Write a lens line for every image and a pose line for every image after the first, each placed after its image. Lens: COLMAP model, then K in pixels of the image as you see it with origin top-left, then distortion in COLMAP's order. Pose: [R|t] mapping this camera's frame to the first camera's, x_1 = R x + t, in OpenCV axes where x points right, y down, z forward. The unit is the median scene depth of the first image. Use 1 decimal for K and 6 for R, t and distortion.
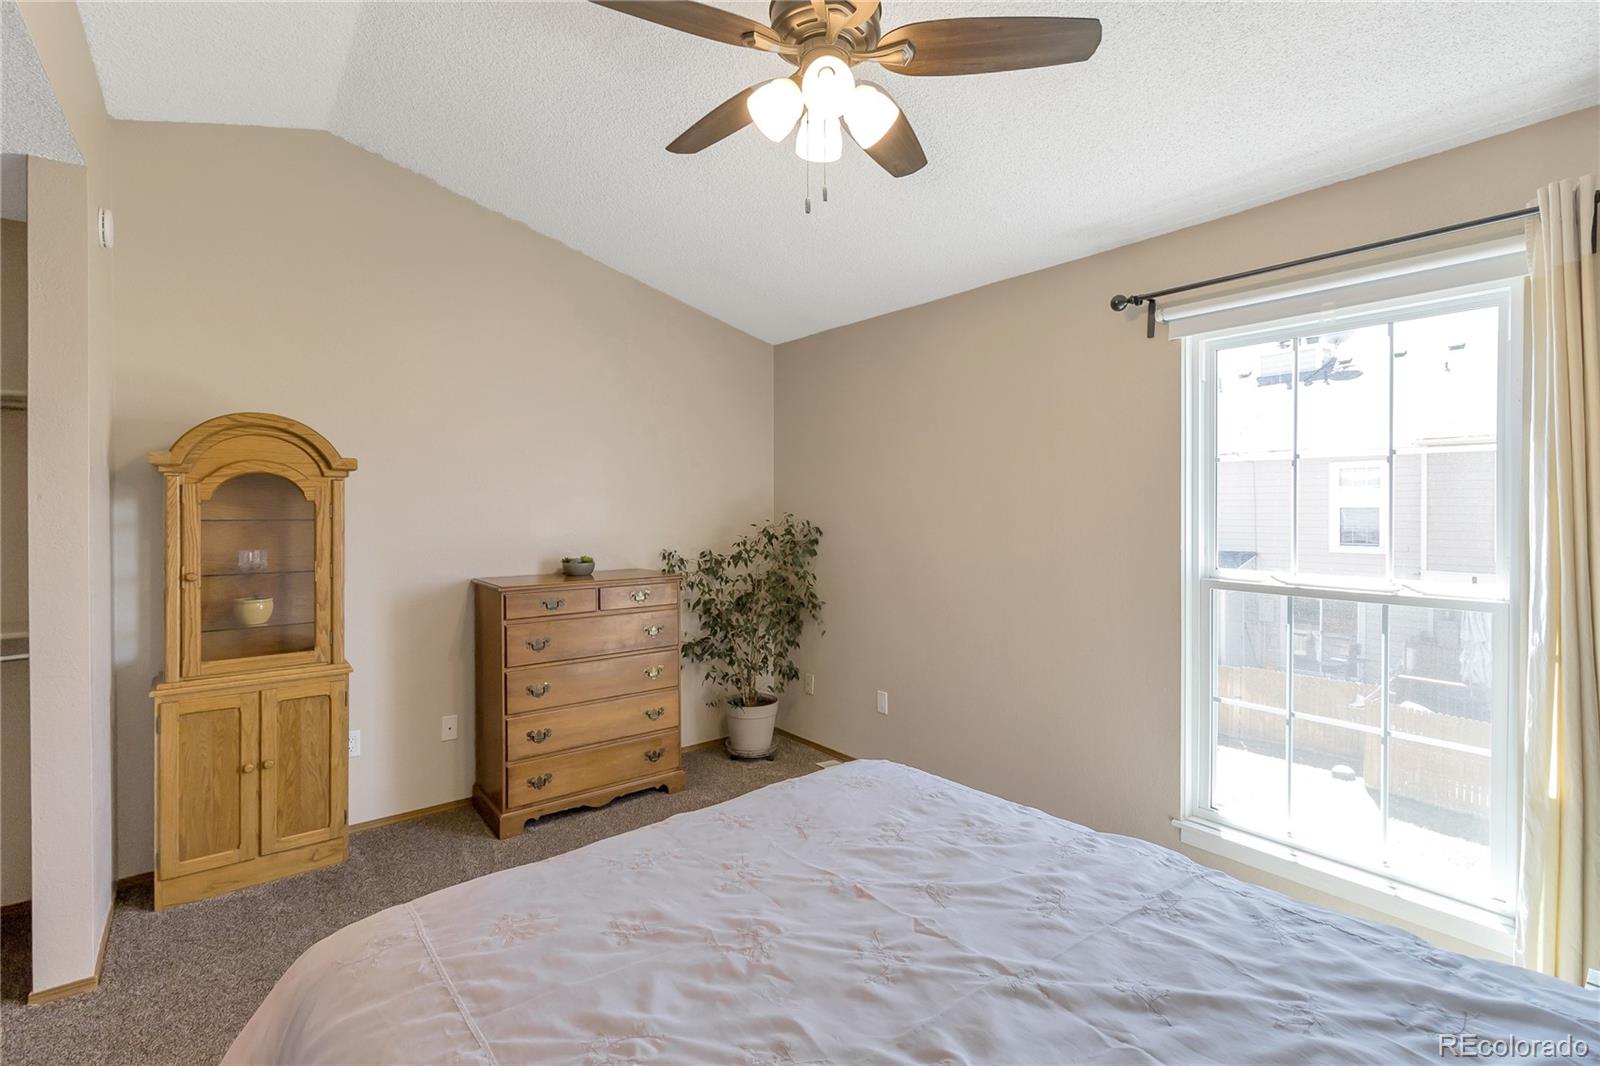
lens RADIAL K [[730.2, 0, 802.7], [0, 730.2, 509.3], [0, 0, 1]] dist [0.002420, 0.000406]
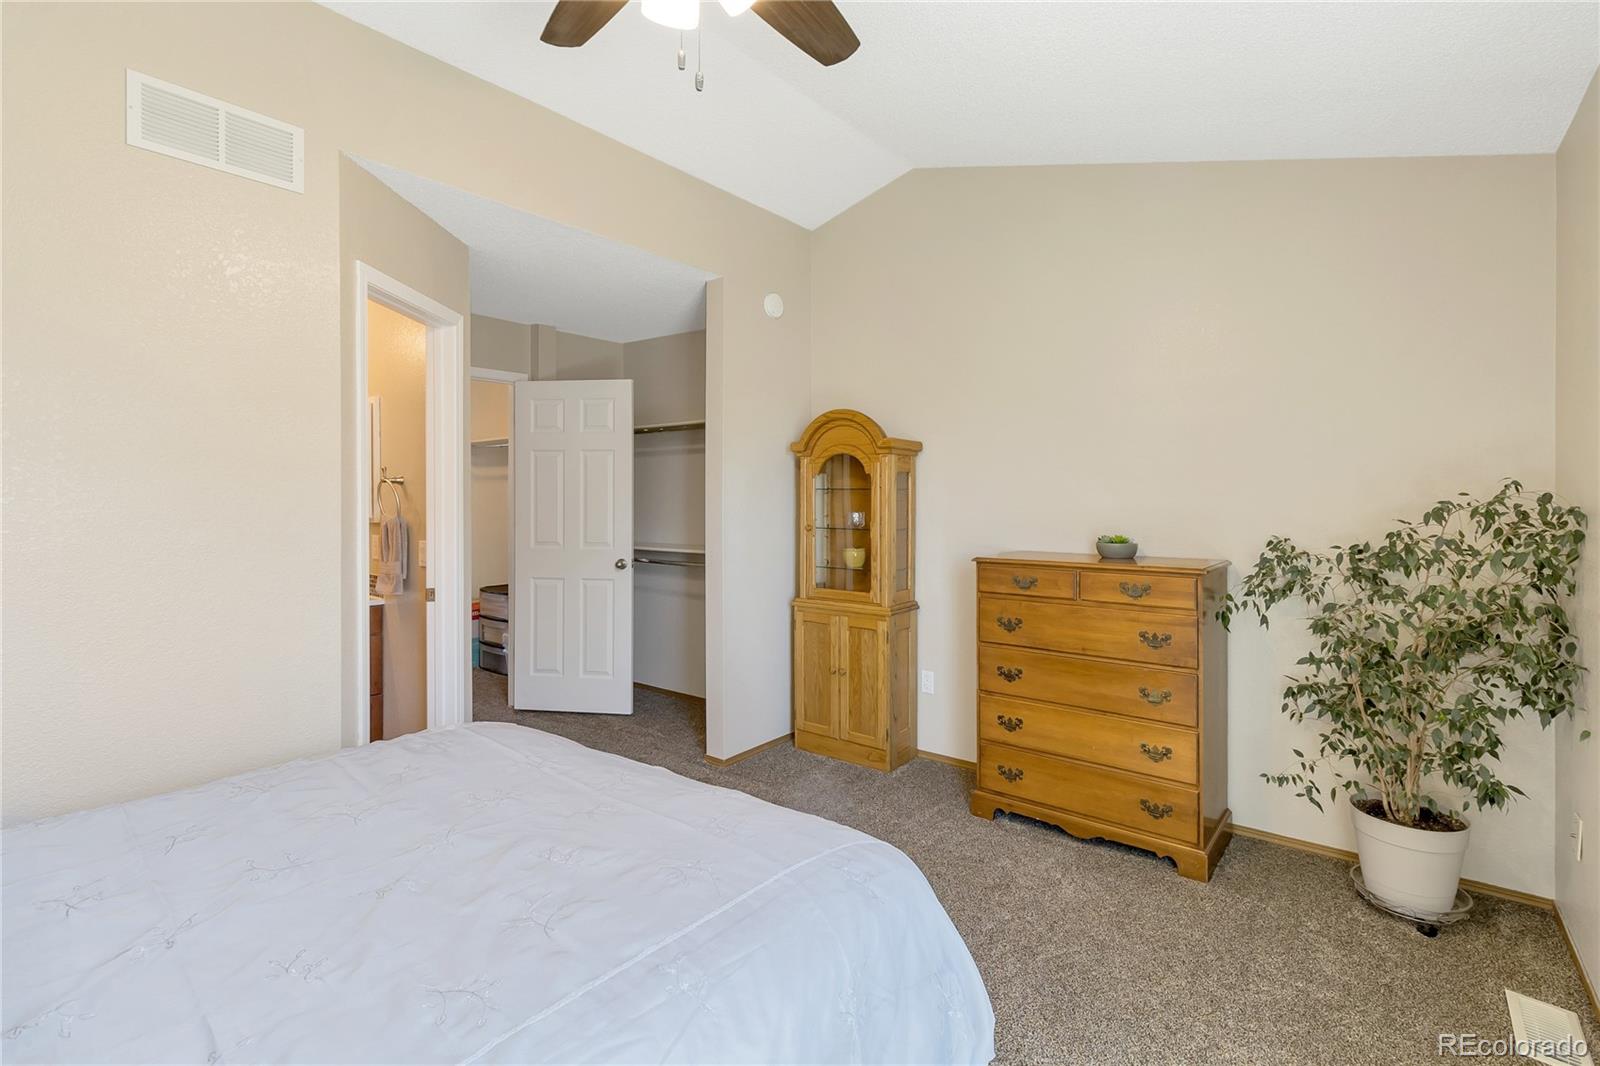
lens RADIAL K [[730.2, 0, 802.7], [0, 730.2, 509.3], [0, 0, 1]] dist [0.002420, 0.000406]
pose [[0.229817, 0.012952, -0.973148, 0.473012], [-0.004511, 0.999915, 0.012243, 0.030574], [0.973223, 0.001576, 0.229856, 0.537490]]
